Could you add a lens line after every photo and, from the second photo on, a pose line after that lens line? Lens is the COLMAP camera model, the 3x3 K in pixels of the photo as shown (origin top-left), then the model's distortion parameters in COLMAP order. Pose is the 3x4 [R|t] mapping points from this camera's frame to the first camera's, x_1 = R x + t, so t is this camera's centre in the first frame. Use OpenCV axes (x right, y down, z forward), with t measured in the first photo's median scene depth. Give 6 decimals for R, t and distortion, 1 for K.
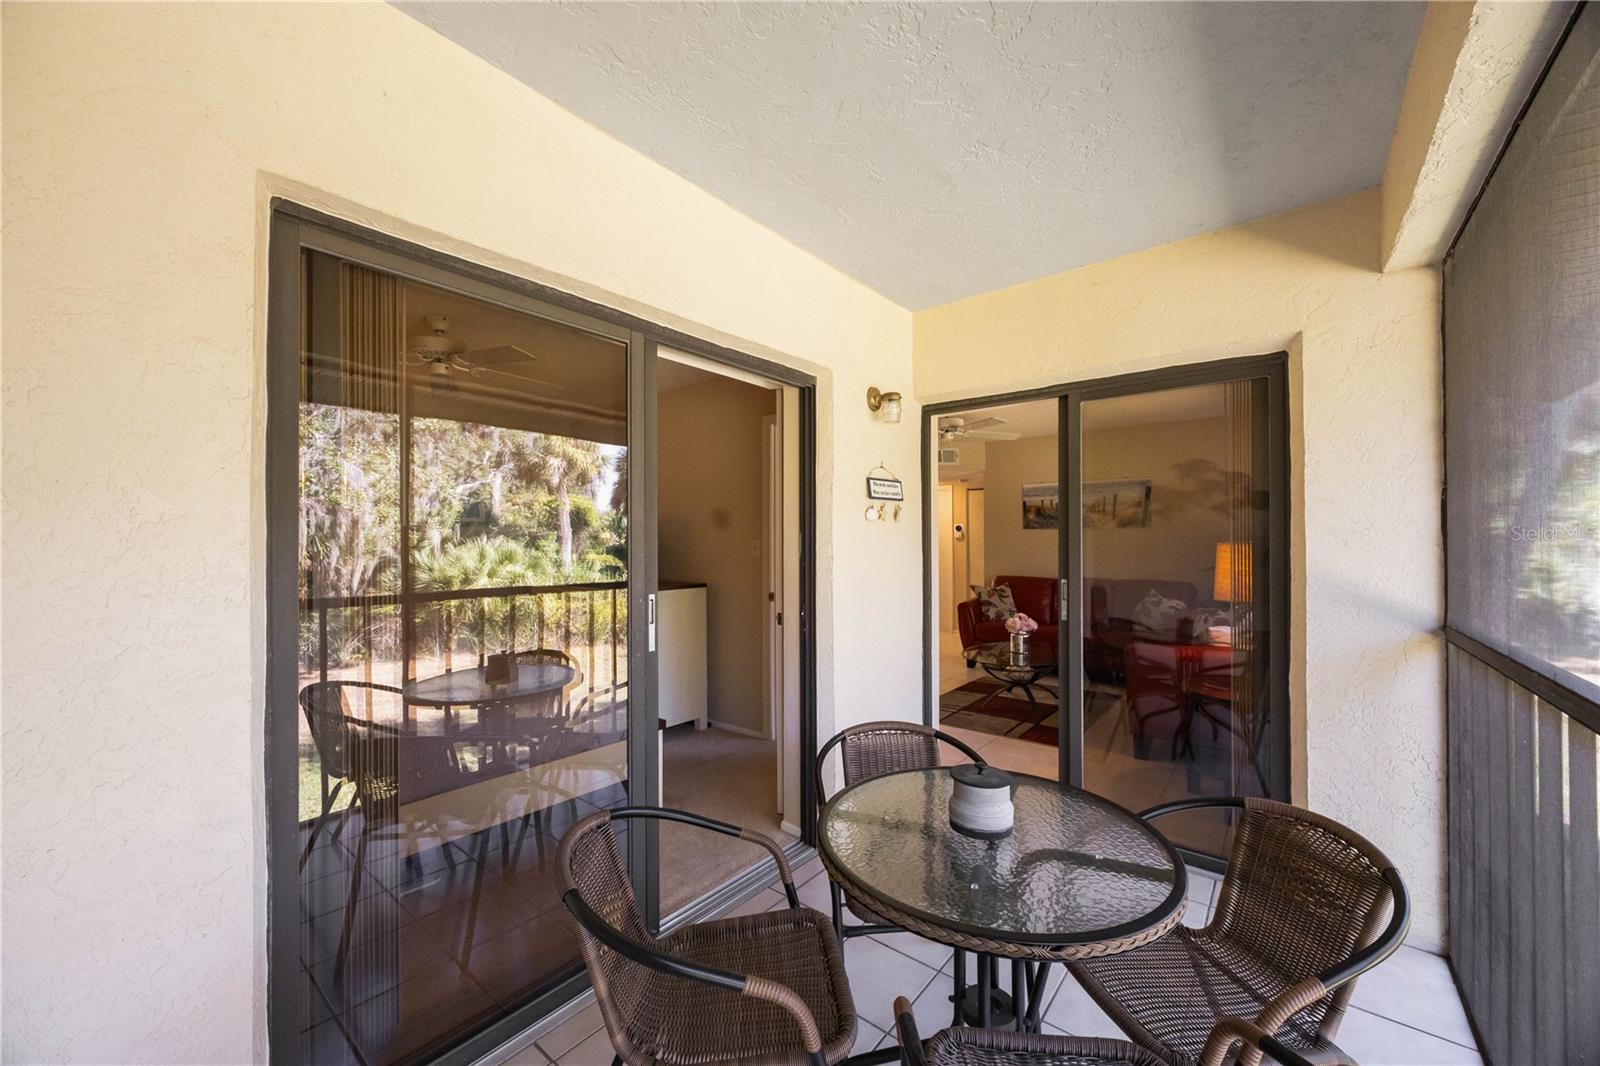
lens RADIAL K [[610.5, 0, 800.0], [0, 610.5, 533.0], [0, 0, 1]] dist [-0.008012, 0.000189]
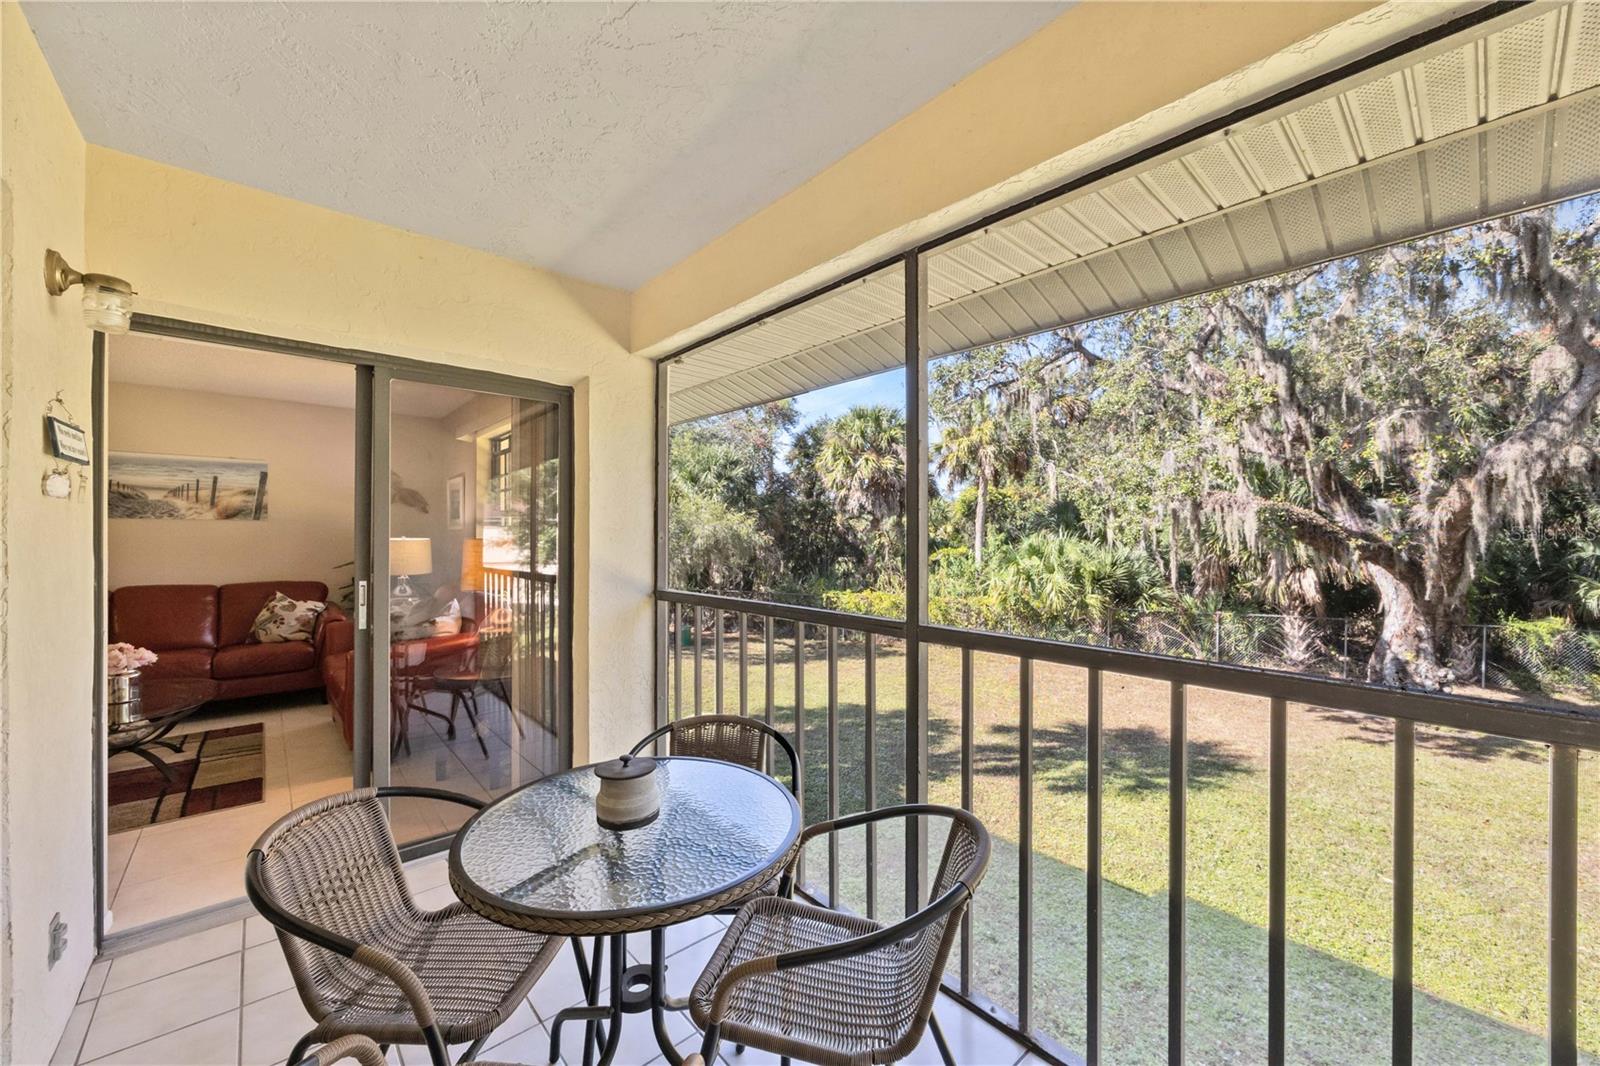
lens RADIAL K [[610.5, 0, 800.0], [0, 610.5, 533.0], [0, 0, 1]] dist [-0.008012, 0.000189]
pose [[0.148901, 0.006902, 0.988828, -0.170563], [-0.014430, 0.999884, -0.004806, 0.002109], [-0.988747, -0.013553, 0.148984, 0.148183]]
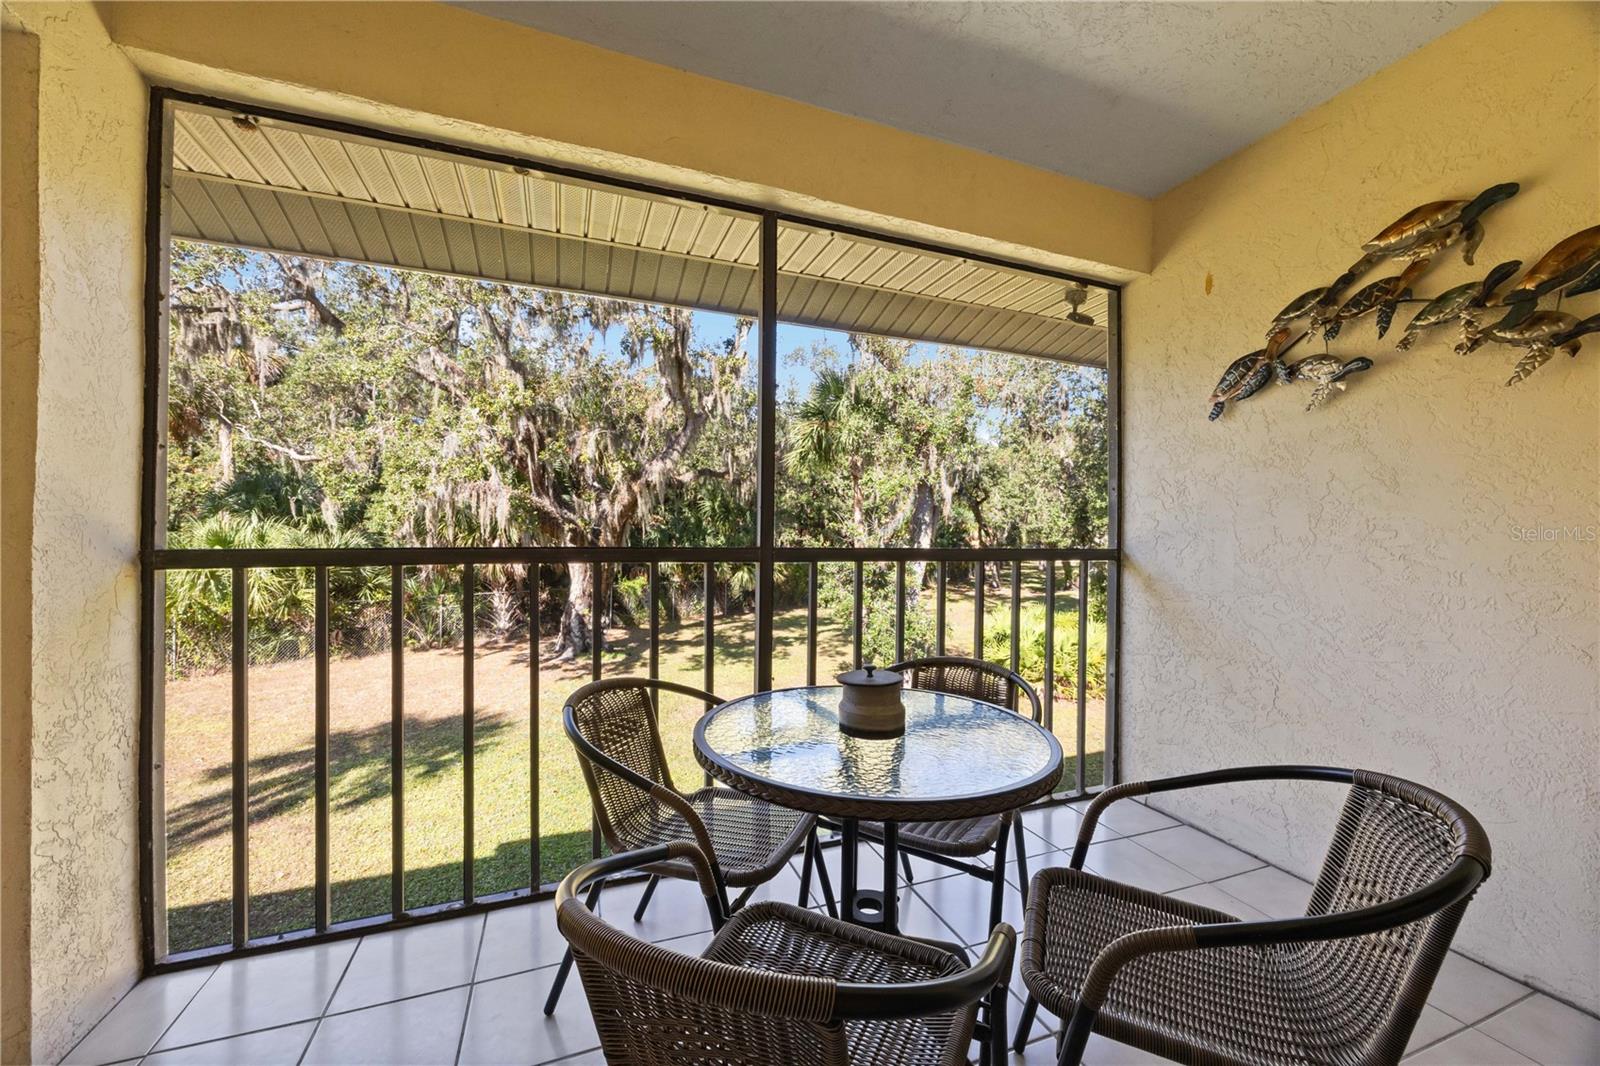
lens RADIAL K [[610.5, 0, 800.0], [0, 610.5, 533.0], [0, 0, 1]] dist [-0.008012, 0.000189]
pose [[-0.873864, -0.004527, 0.486150, -0.012772], [-0.010562, 0.999897, -0.009675, 0.050518], [-0.486056, -0.013589, -0.873822, 0.493106]]
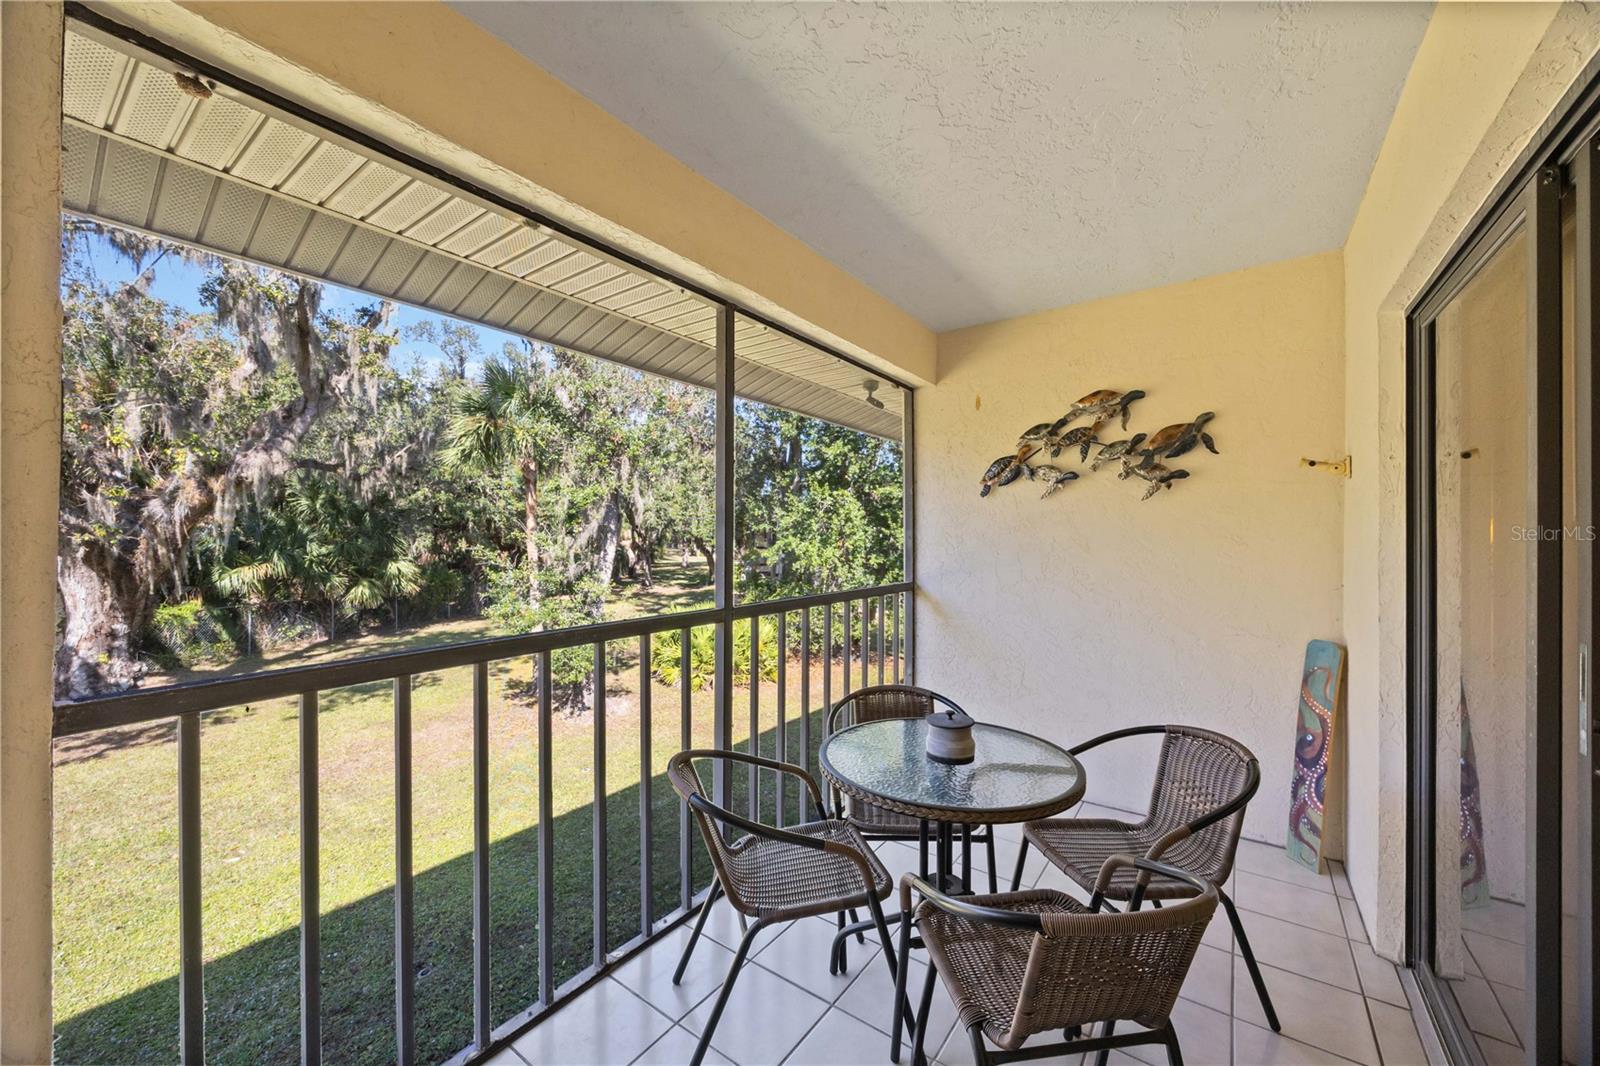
lens RADIAL K [[599.4, 0, 801.3], [0, 599.4, 530.4], [0, 0, 1]] dist [-0.006709, 0.000325]
pose [[-0.997415, 0.000879, -0.071856, 0.189377], [0.001852, 0.999907, -0.013479, 0.004152], [0.071838, -0.013577, -0.997324, 0.595263]]
